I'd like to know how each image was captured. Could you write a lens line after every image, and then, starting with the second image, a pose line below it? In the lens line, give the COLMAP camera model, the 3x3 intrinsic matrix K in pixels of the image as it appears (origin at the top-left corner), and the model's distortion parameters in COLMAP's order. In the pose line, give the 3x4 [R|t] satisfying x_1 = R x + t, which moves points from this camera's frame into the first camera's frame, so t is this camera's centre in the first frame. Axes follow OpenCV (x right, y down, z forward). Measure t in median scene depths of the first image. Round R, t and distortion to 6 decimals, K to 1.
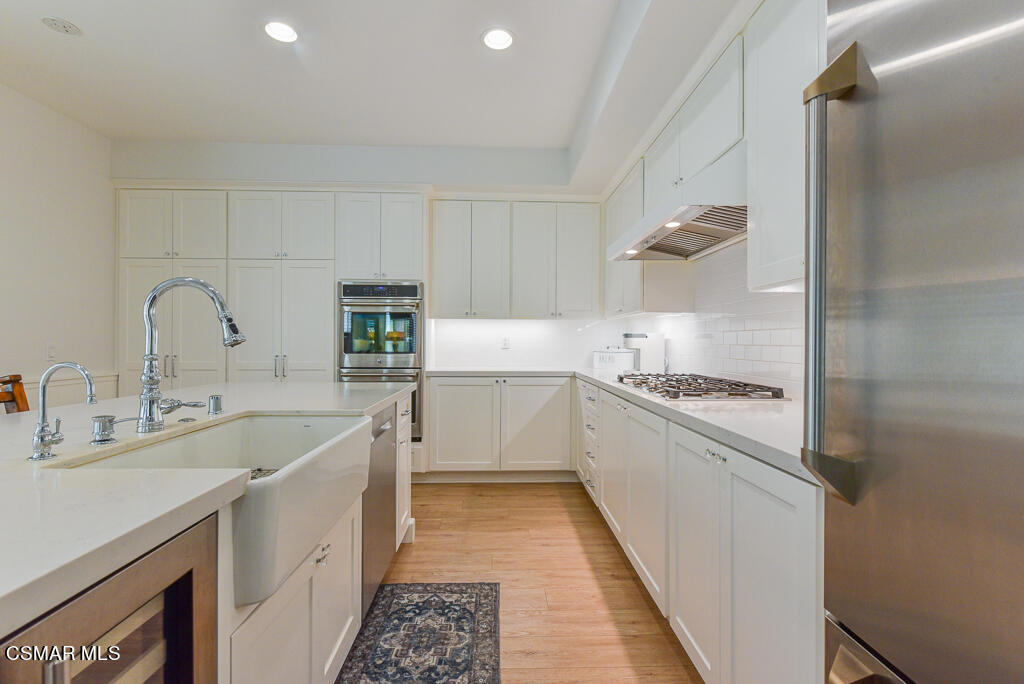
lens RADIAL K [[465.8, 0, 512.0], [0, 465.8, 342.0], [0, 0, 1]] dist [-0.000520, 0.000068]
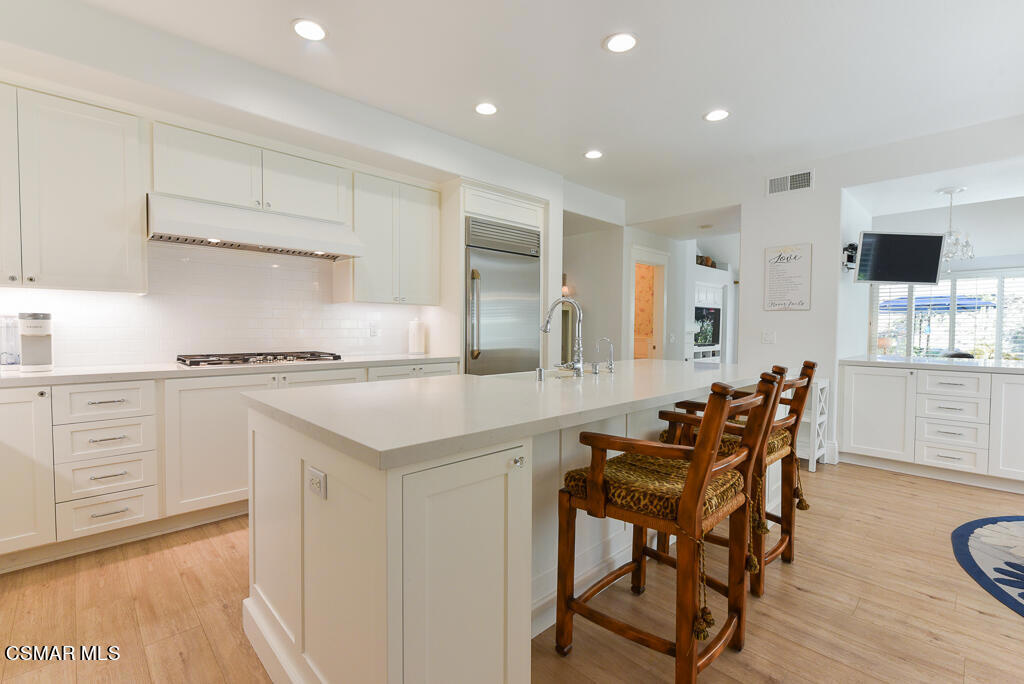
lens RADIAL K [[461.8, 0, 512.0], [0, 461.8, 342.0], [0, 0, 1]] dist [-0.000581, -0.000057]
pose [[-0.664018, -0.030195, 0.747106, -0.790897], [-0.010131, 0.999456, 0.031389, -0.005251], [-0.747648, 0.013274, -0.663963, 0.971721]]
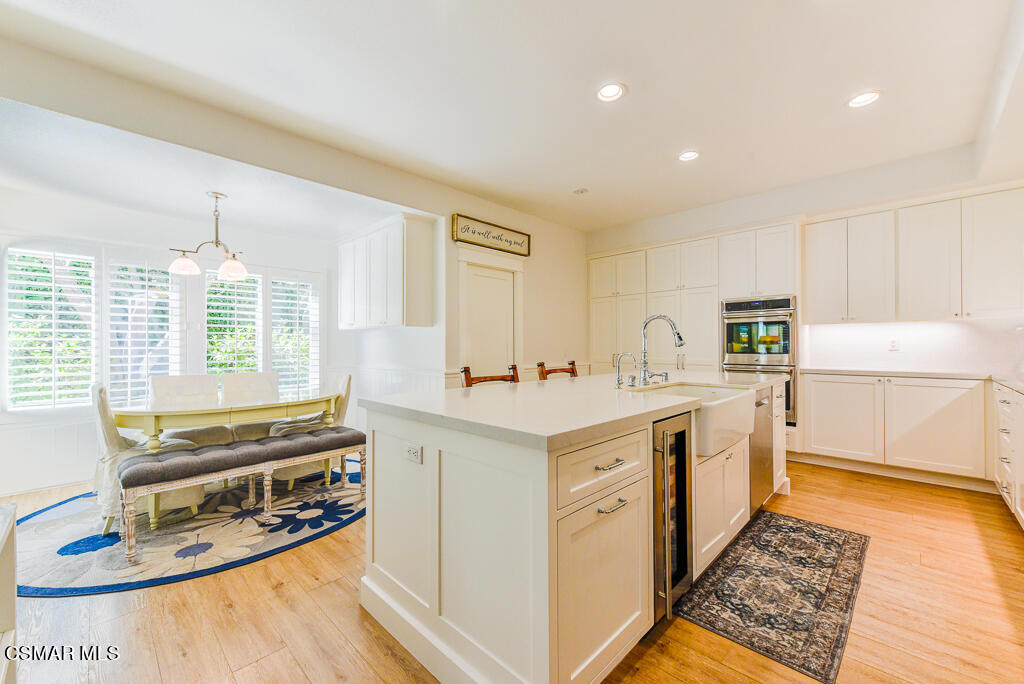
lens RADIAL K [[403.9, 0, 512.0], [0, 403.9, 342.0], [0, 0, 1]] dist [0.007966, -0.004267]
pose [[0.689490, -0.013966, -0.724161, 0.071435], [0.006180, 0.999891, -0.013399, 0.003171], [0.724269, 0.004763, 0.689501, -0.303317]]
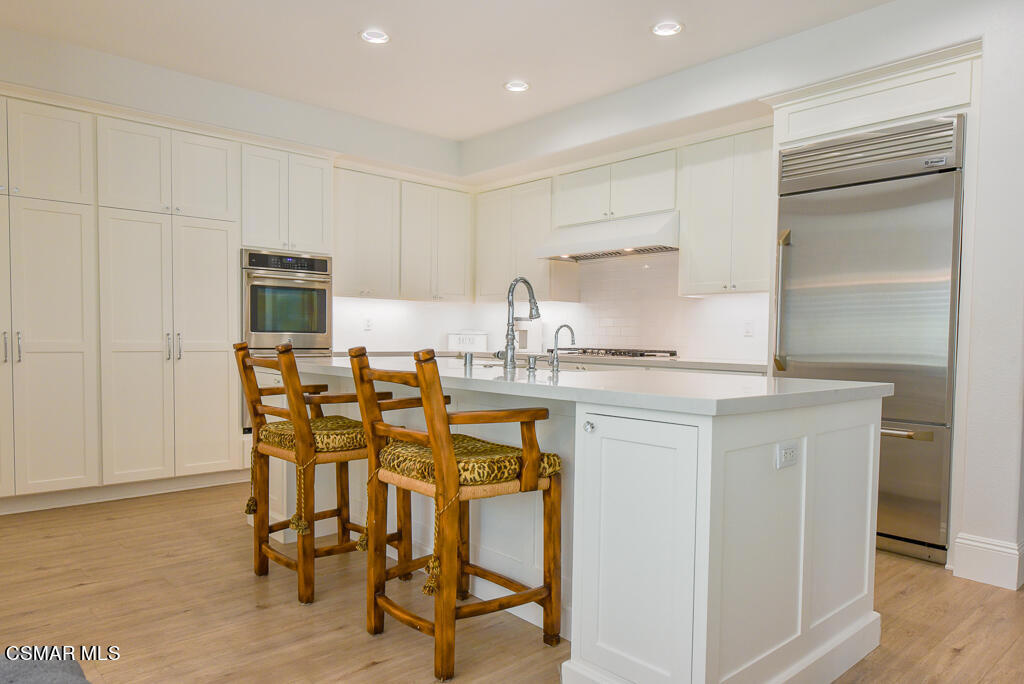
lens RADIAL K [[693.8, 0, 511.9], [0, 693.8, 373.2], [0, 0, 1]] dist [-0.000124, -0.000377]
pose [[0.763859, -0.026948, 0.644820, -0.955008], [-0.009880, 0.998523, 0.053433, 0.031329], [-0.645307, -0.047186, 0.762465, -0.359202]]
